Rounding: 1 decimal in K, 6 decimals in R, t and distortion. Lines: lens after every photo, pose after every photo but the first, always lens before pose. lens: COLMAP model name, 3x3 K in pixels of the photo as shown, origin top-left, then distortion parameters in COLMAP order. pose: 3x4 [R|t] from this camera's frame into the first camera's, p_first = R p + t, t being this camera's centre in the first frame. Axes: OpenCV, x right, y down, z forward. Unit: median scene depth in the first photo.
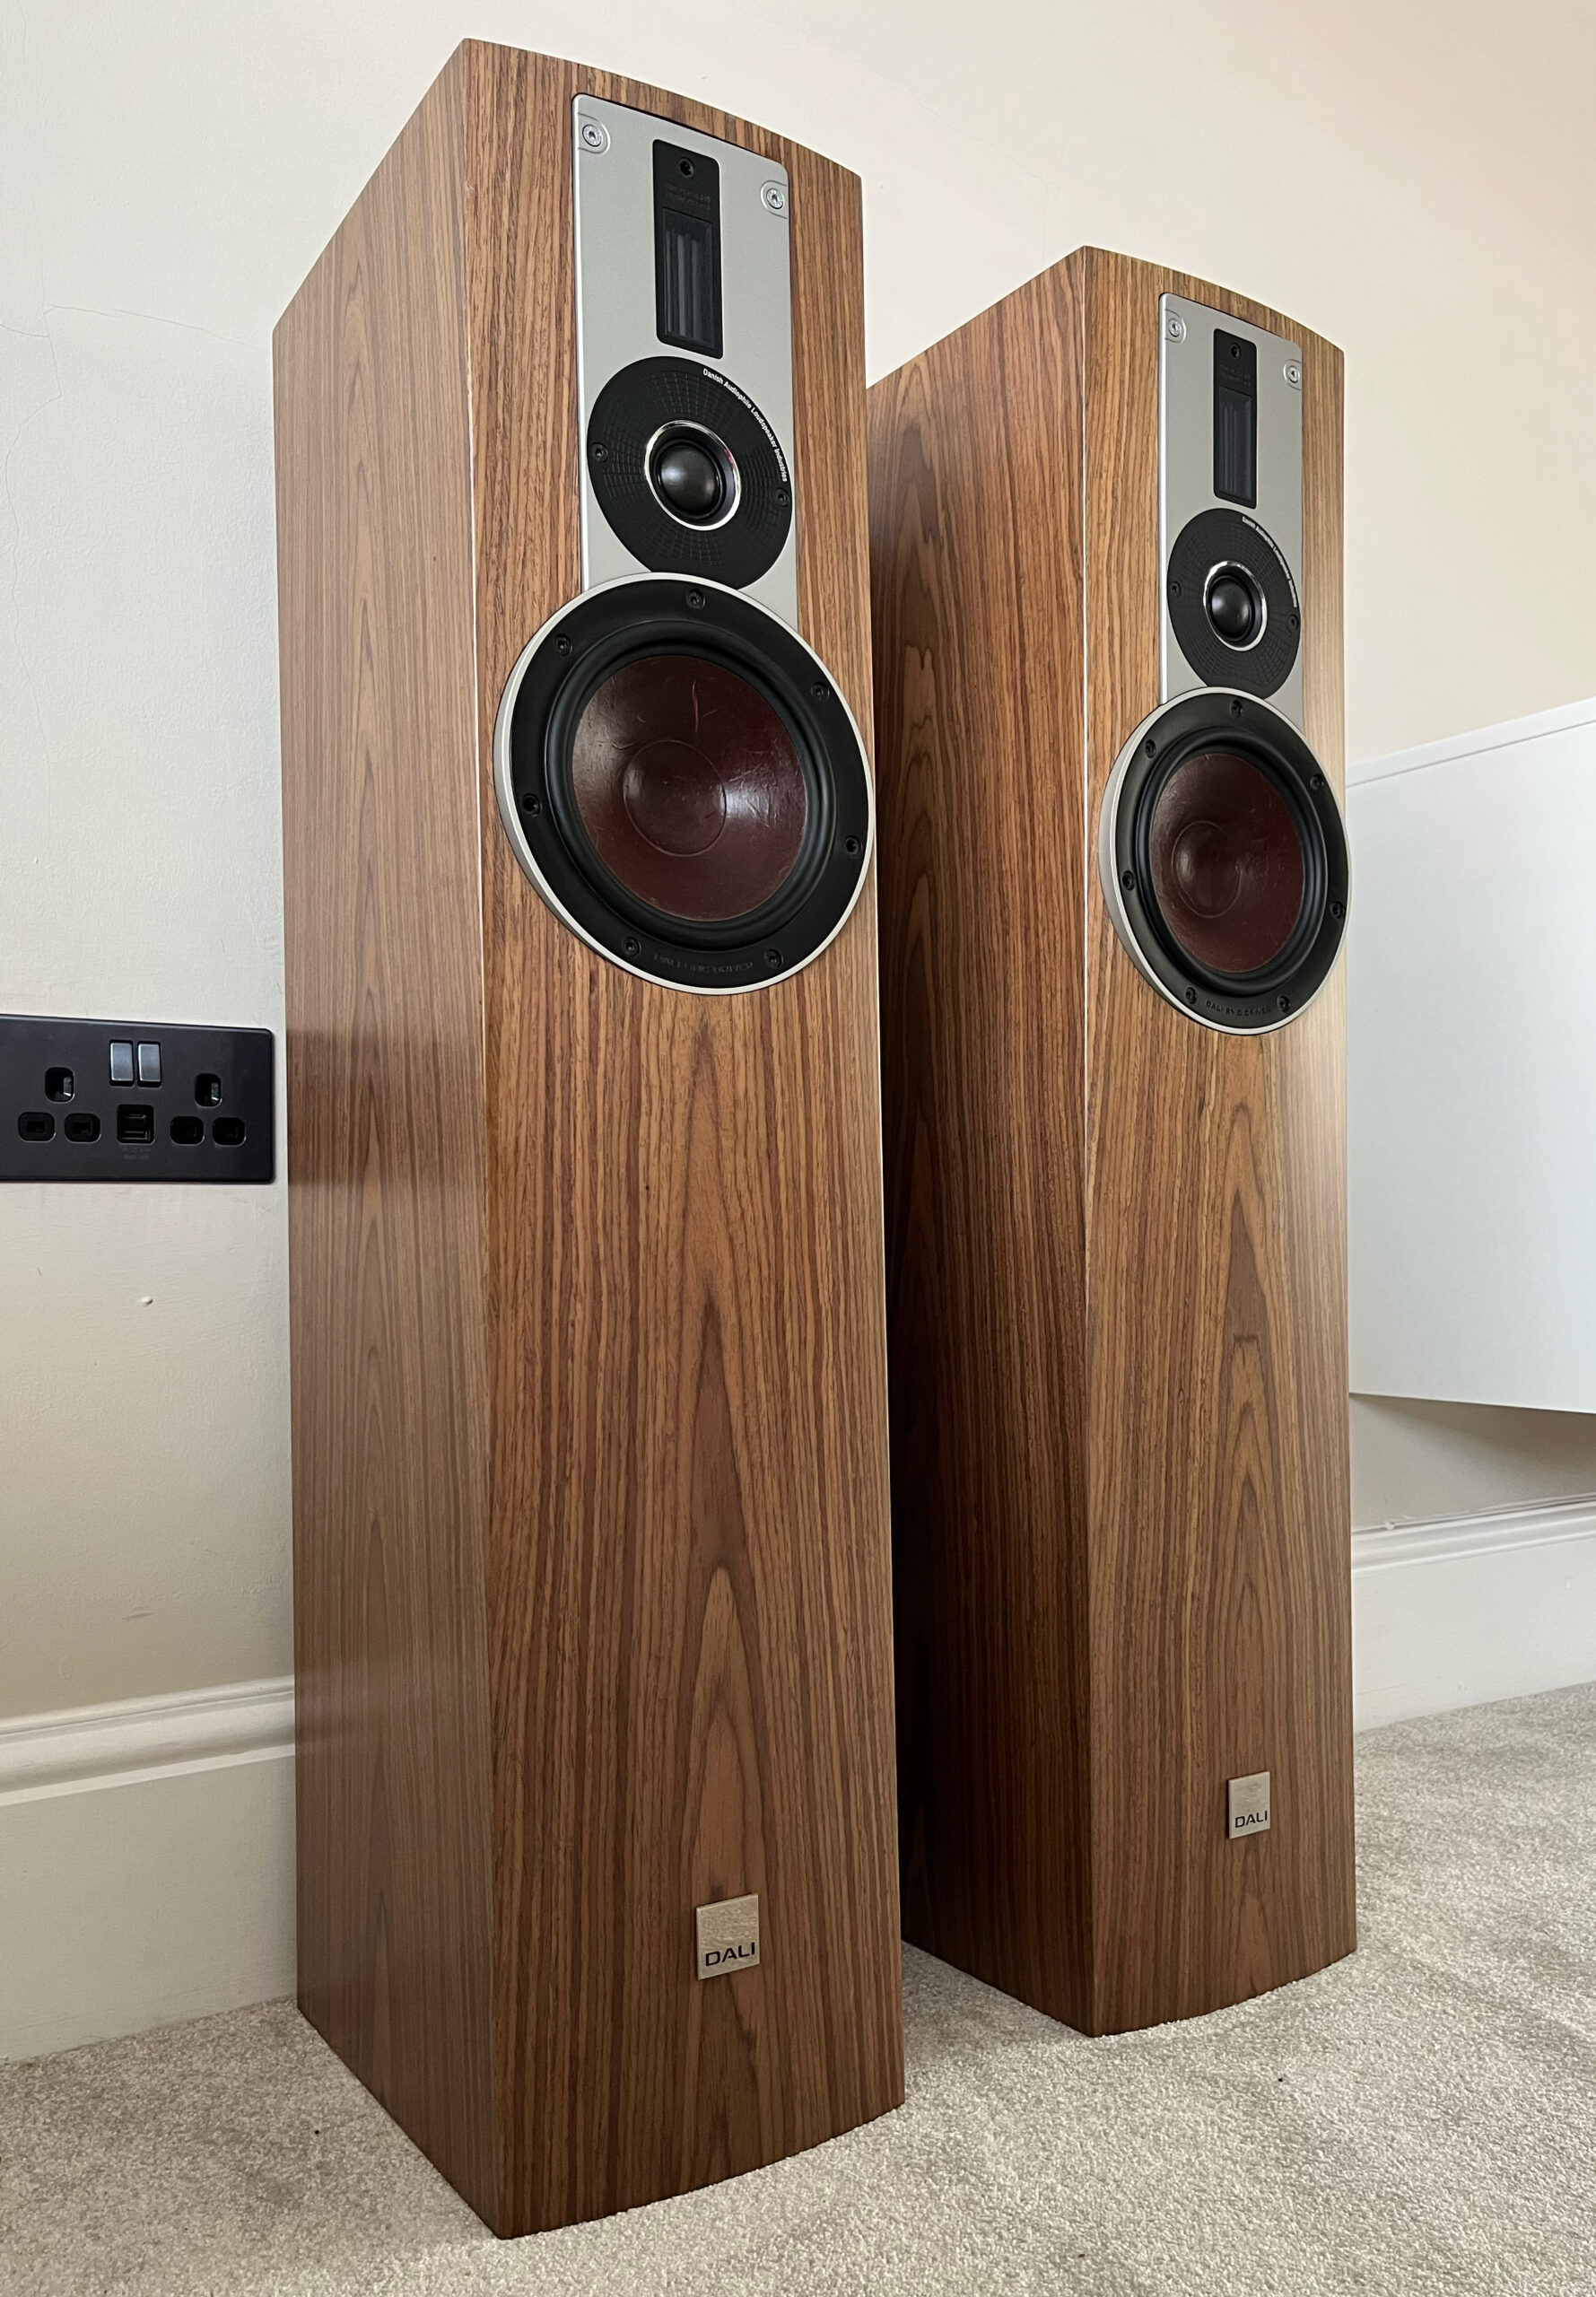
lens RADIAL K [[1808.9, 0, 860.1], [0, 1808.9, 1207.4], [0, 0, 1]] dist [0.058868, -0.067925]
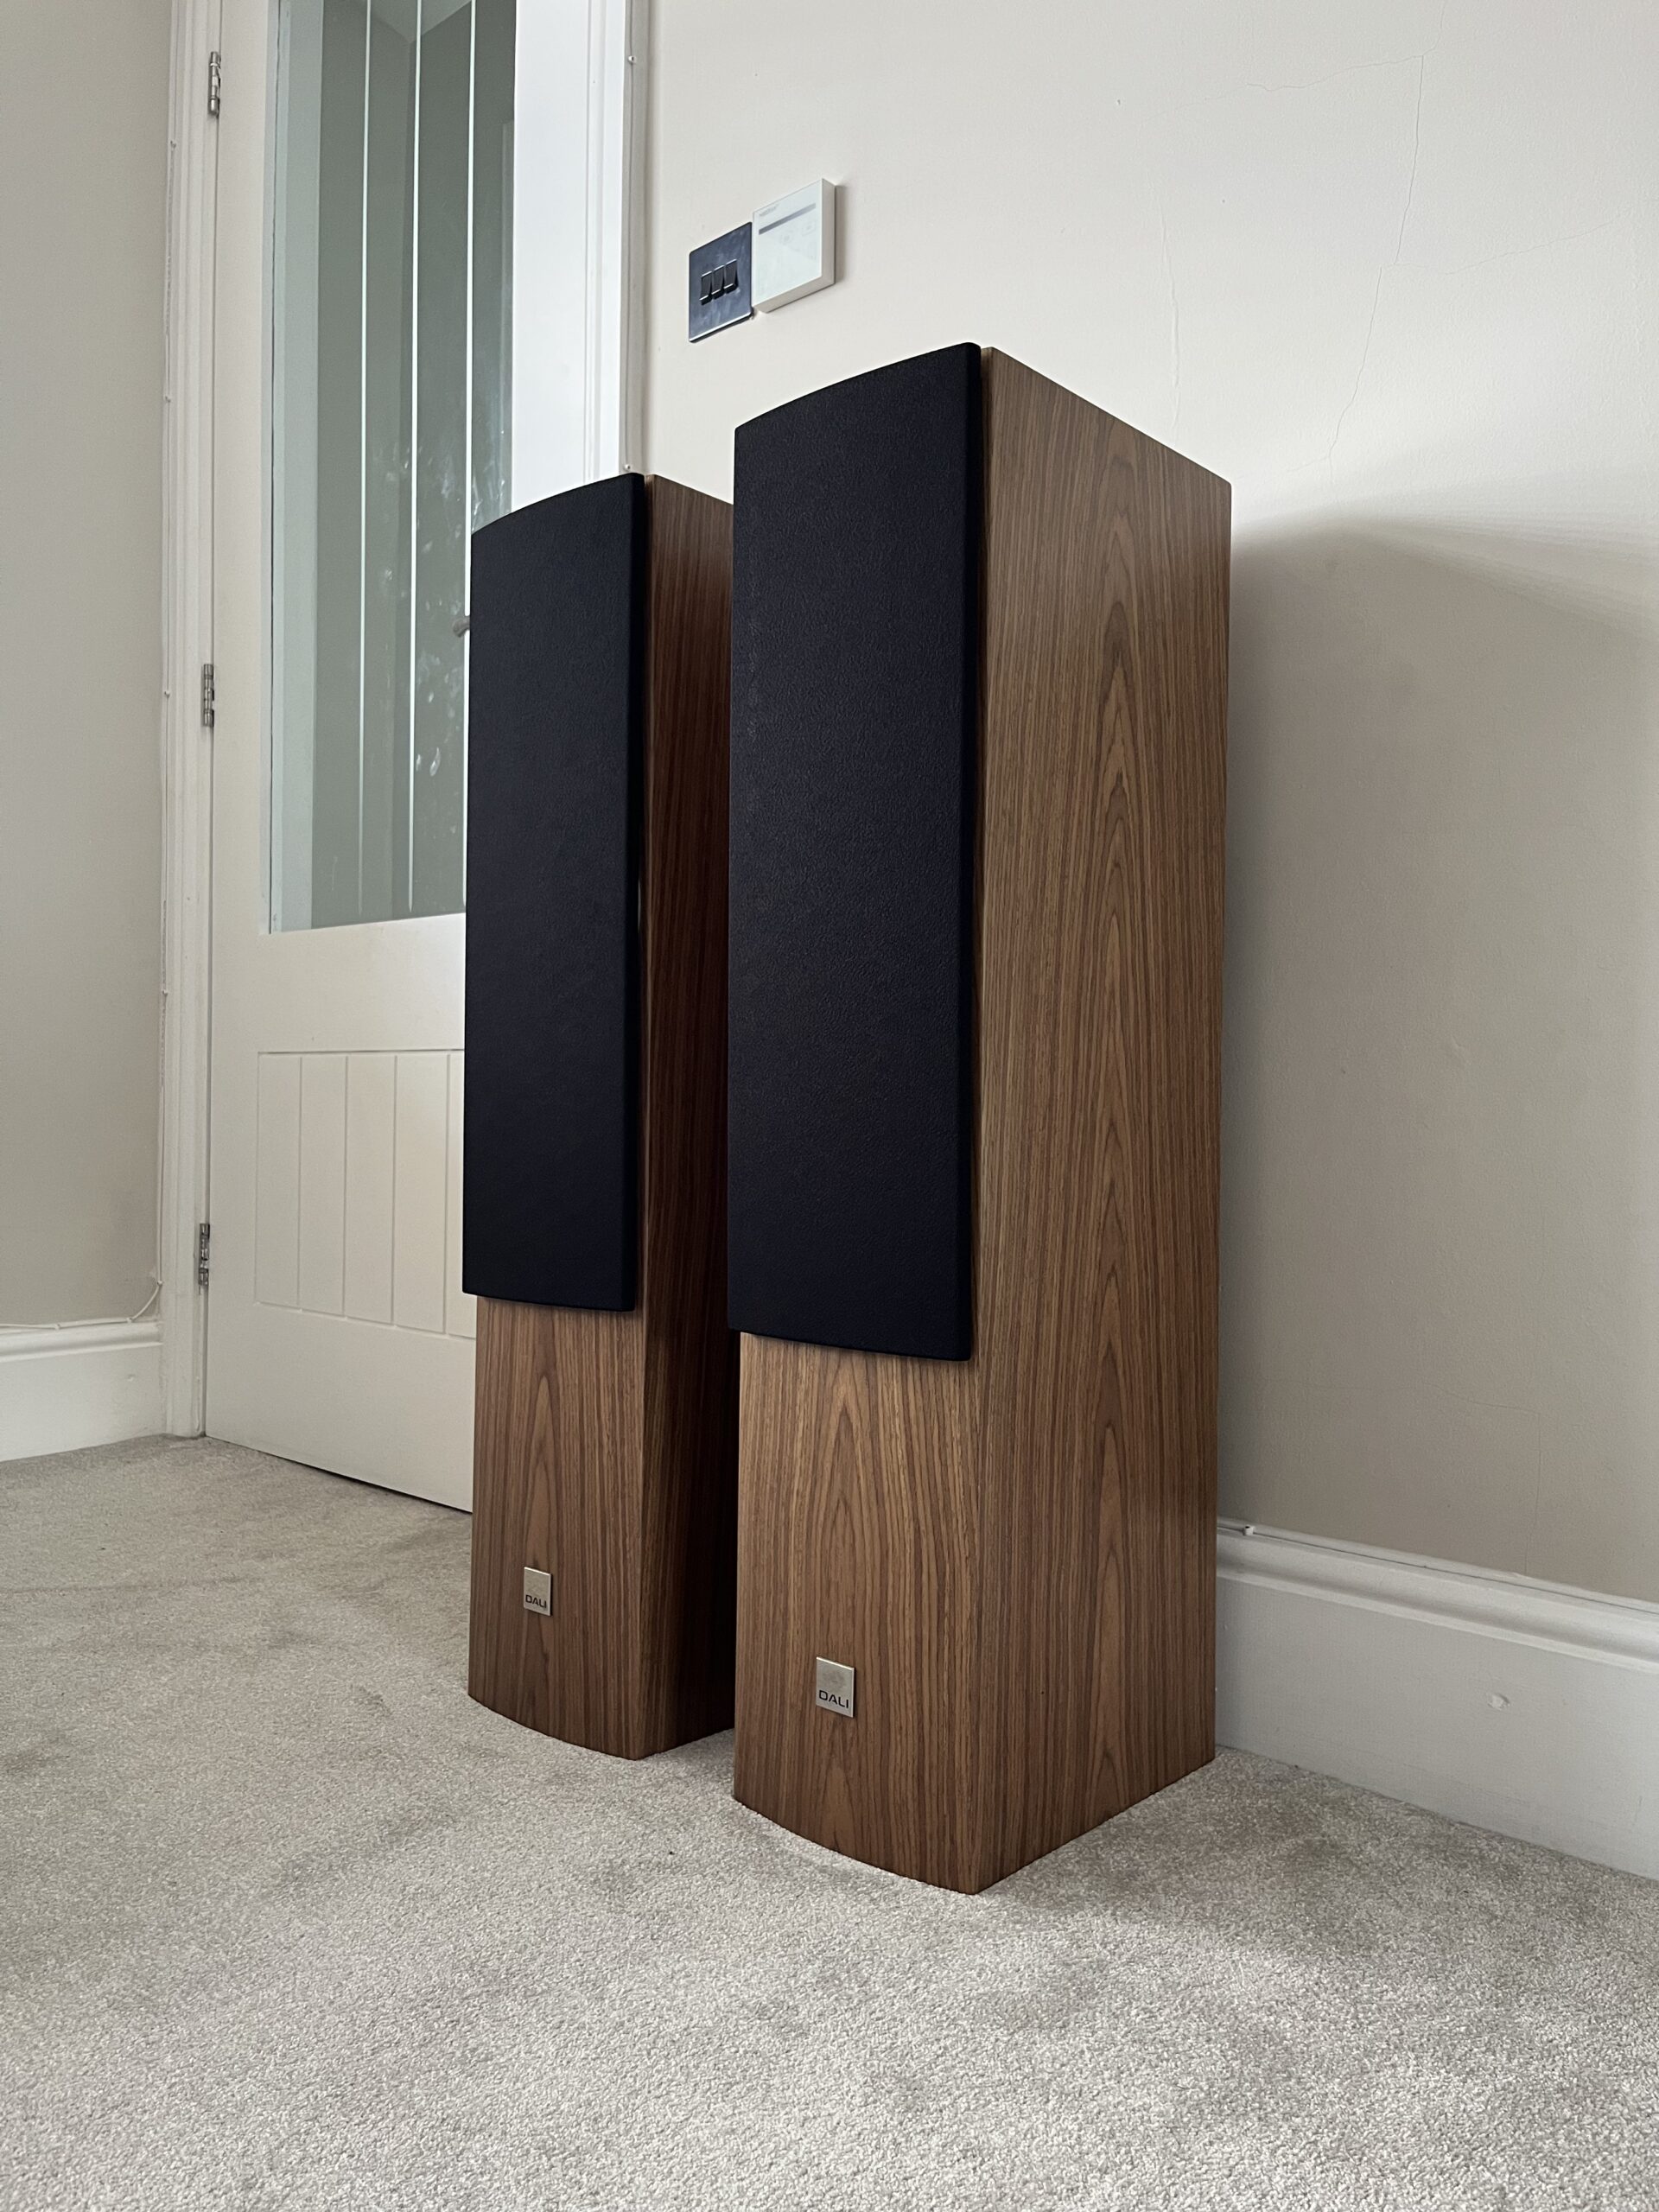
lens RADIAL K [[1693.8, 0, 815.1], [0, 1693.8, 1111.2], [0, 0, 1]] dist [0.054846, -0.071372]
pose [[0.222619, 0.013418, -0.974813, 1.337531], [0.005603, 0.999871, 0.015042, -0.062677], [0.974889, -0.008810, 0.222515, 0.781721]]
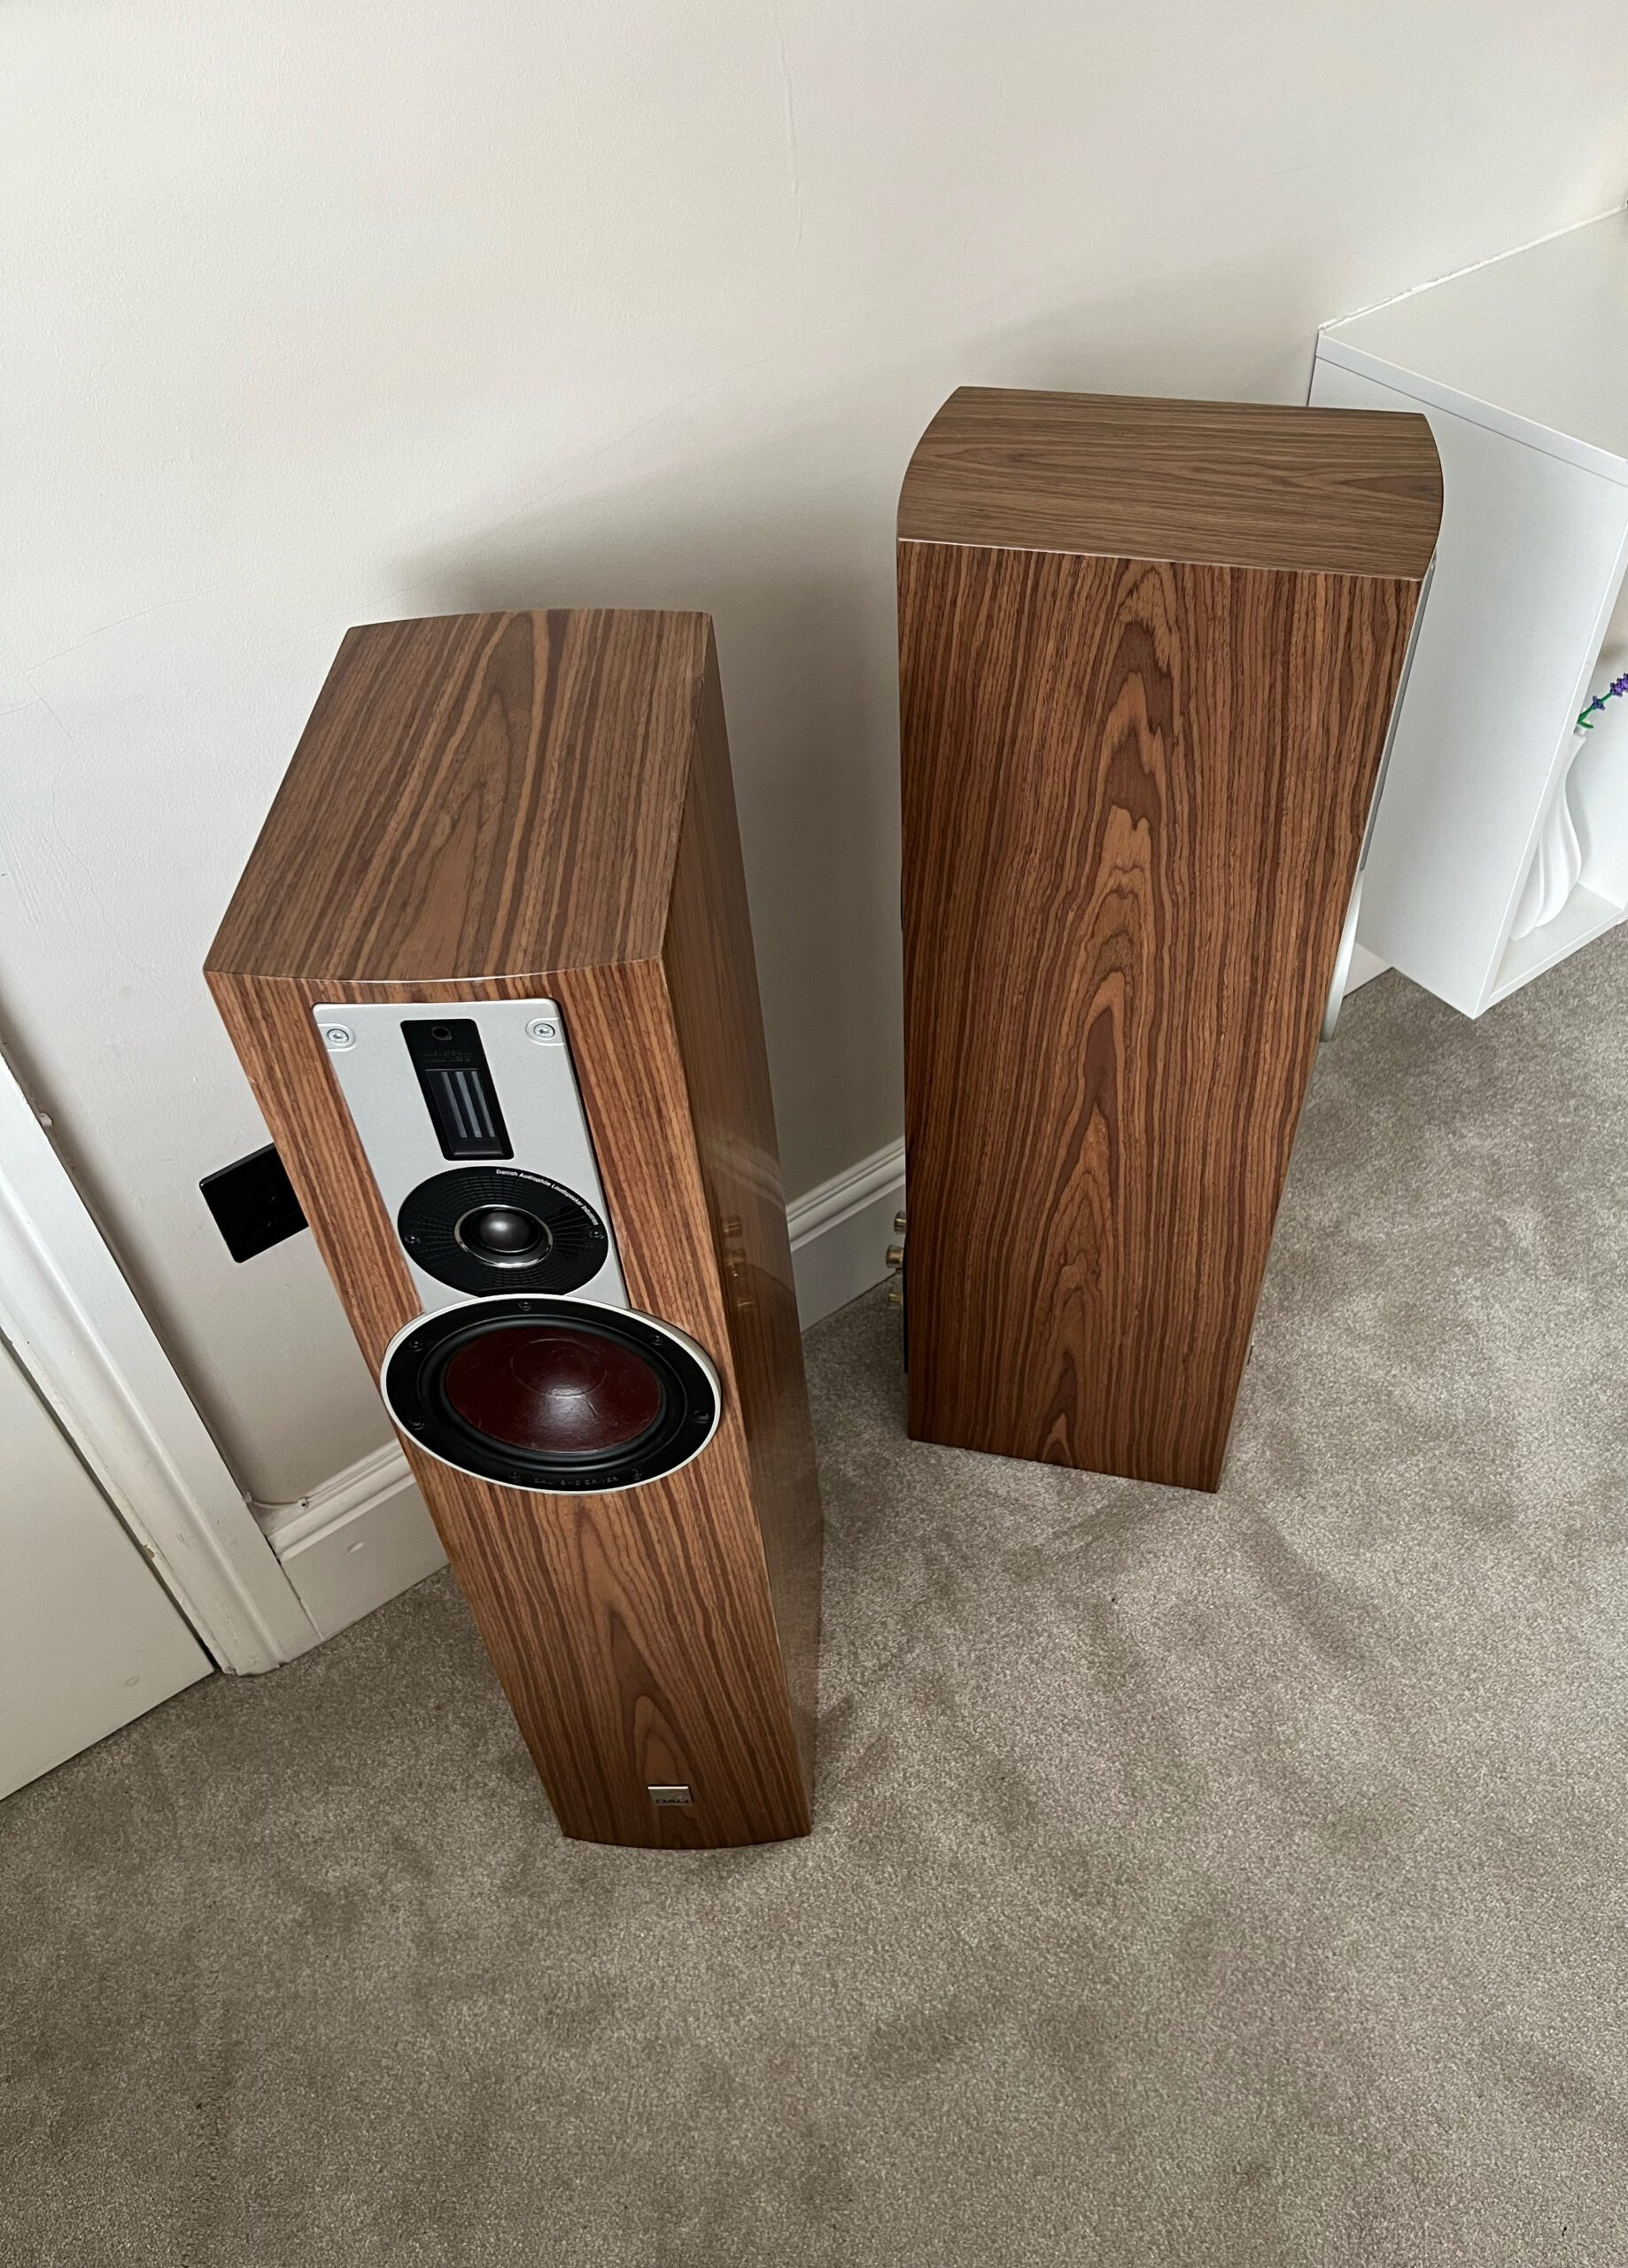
lens RADIAL K [[1726.2, 0, 844.5], [0, 1726.2, 1134.8], [0, 0, 1]] dist [0.053369, -0.004964]
pose [[0.825358, 0.387463, -0.410679, 0.429853], [0.053895, 0.669980, 0.740420, -1.064114], [0.562032, -0.633245, 0.532091, 0.520131]]
